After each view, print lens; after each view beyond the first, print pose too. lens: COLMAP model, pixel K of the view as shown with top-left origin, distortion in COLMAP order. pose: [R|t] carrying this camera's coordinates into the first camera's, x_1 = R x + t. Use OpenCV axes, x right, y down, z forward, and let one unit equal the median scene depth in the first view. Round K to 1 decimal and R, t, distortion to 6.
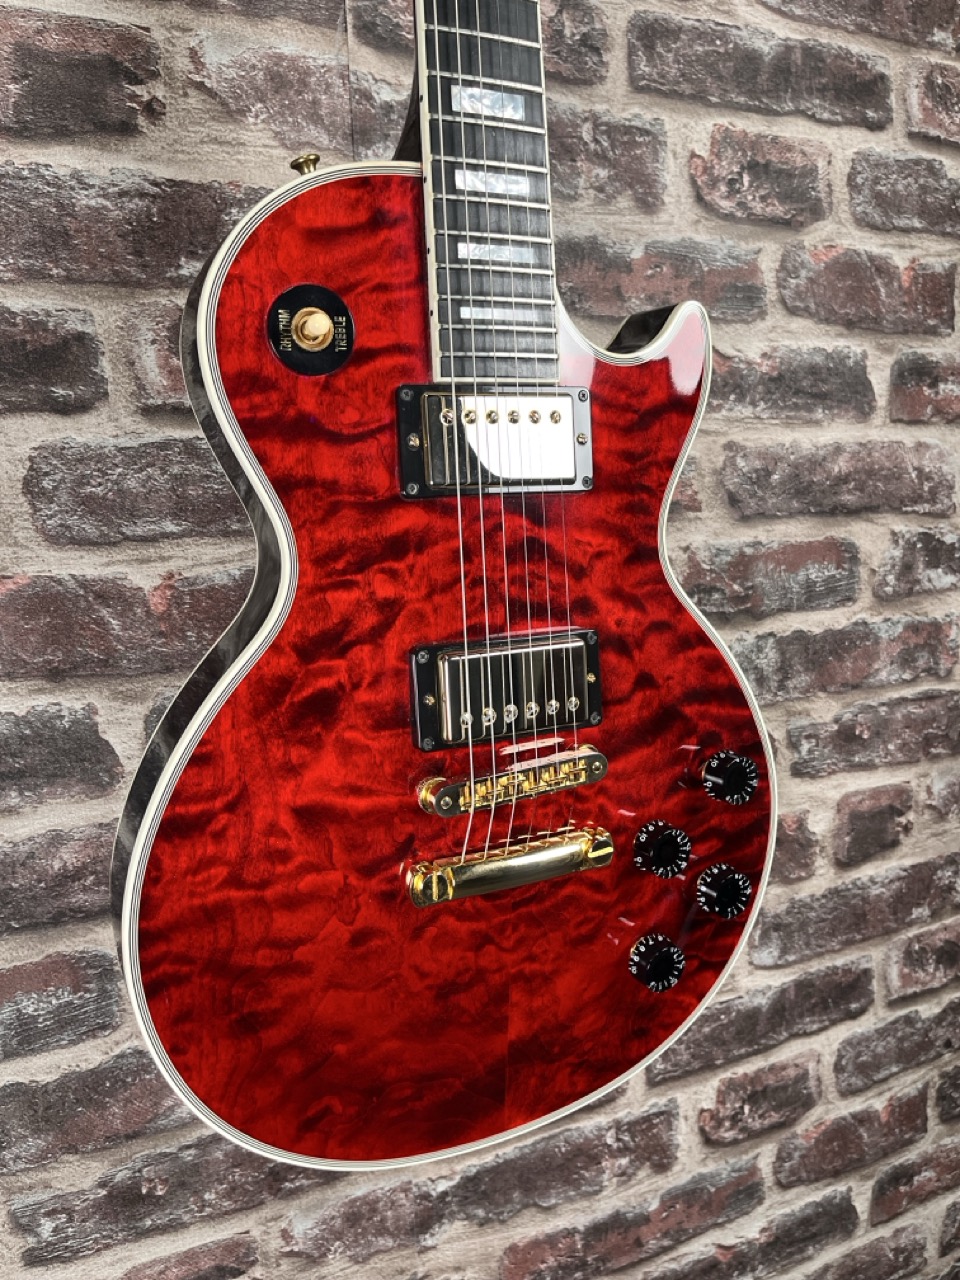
lens RADIAL K [[963.4, 0, 478.6], [0, 963.4, 641.7], [0, 0, 1]] dist [0.097273, -0.141822]
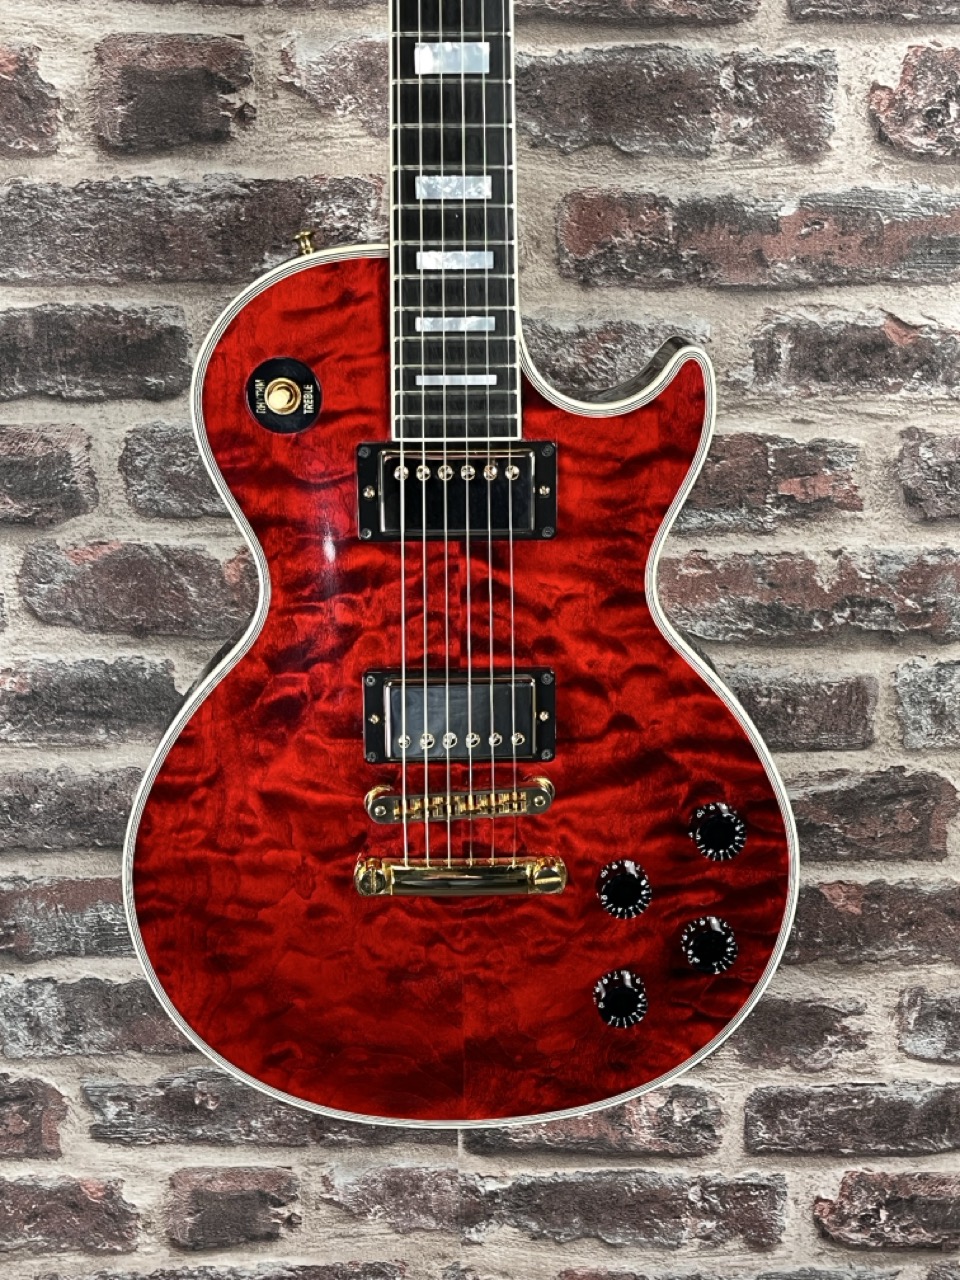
lens RADIAL K [[1615.2, 0, 478.4], [0, 1615.2, 646.7], [0, 0, 1]] dist [0.083136, -0.185282]
pose [[0.915439, 0.137048, -0.378405, 0.512294], [-0.090490, 0.986251, 0.138280, -0.197642], [0.392153, -0.092345, 0.915253, -0.444676]]
